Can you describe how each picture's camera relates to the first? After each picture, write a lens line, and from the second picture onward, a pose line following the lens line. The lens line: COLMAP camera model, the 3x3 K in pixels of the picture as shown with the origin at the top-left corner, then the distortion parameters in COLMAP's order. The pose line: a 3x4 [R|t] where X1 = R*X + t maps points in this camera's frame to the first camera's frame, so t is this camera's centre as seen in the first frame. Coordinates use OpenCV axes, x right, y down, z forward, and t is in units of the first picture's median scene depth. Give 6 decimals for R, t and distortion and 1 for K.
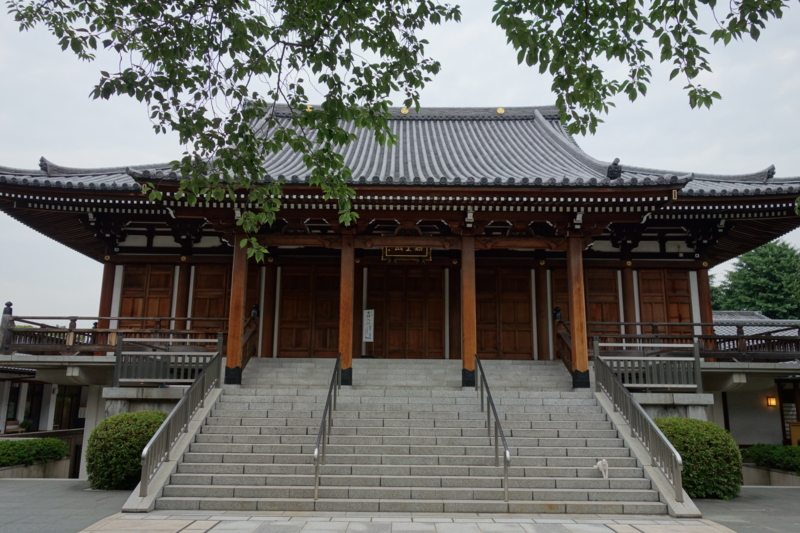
lens RADIAL K [[631.8, 0, 399.7], [0, 631.8, 266.5], [0, 0, 1]] dist [0.016081, -0.001696]
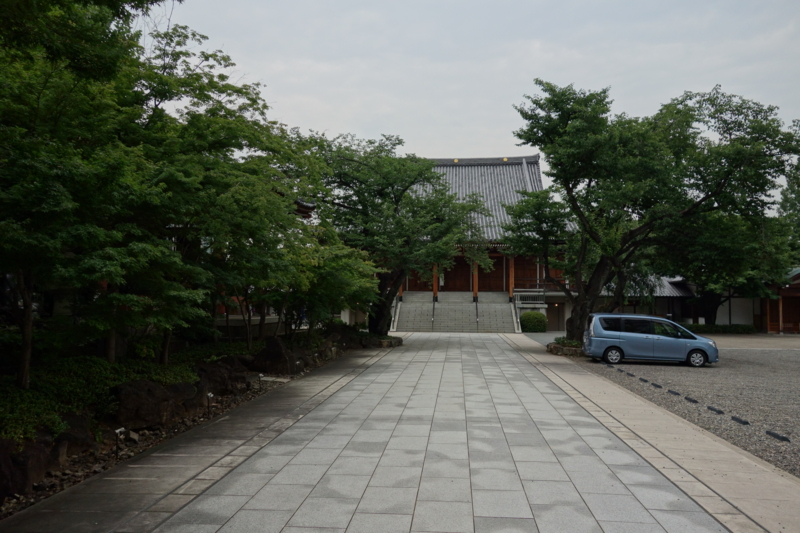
lens RADIAL K [[631.8, 0, 400.0], [0, 631.8, 266.7], [0, 0, 1]] dist [0.016081, -0.001696]
pose [[0.996091, -0.002151, -0.088311, 0.014633], [0.015969, 0.987617, 0.156069, -0.448543], [0.086881, -0.156869, 0.983790, -1.960916]]
